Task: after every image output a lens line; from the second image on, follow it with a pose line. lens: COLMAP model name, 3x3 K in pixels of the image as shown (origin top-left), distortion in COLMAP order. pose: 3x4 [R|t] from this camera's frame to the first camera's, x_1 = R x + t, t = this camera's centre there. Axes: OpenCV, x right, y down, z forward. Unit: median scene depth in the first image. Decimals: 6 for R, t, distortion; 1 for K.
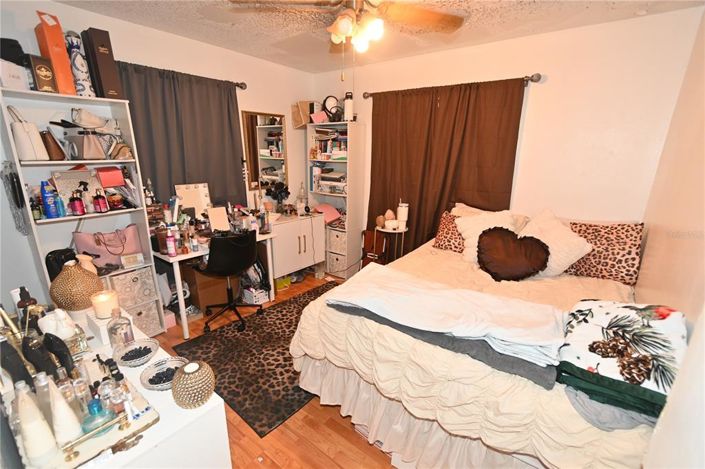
lens RADIAL K [[309.8, 0, 352.1], [0, 309.8, 240.0], [0, 0, 1]] dist [-0.003139, 0.000622]
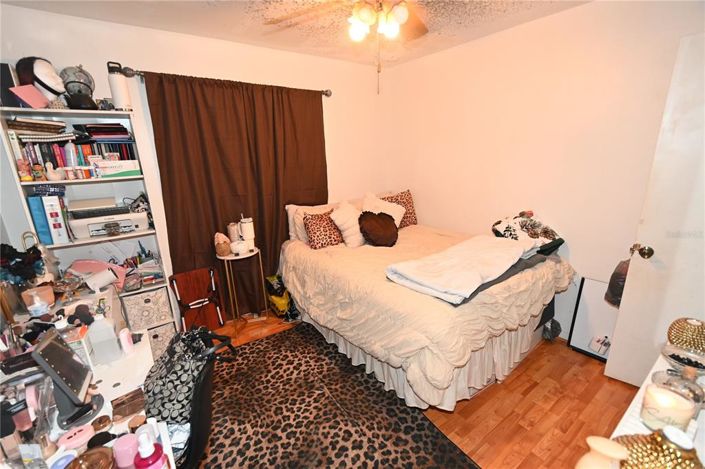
lens RADIAL K [[309.8, 0, 353.4], [0, 309.8, 233.7], [0, 0, 1]] dist [-0.003139, 0.000622]
pose [[0.285941, -0.268761, 0.919785, -0.522660], [0.294756, 0.937993, 0.182449, -0.146178], [-0.911788, 0.218943, 0.347430, 0.460493]]
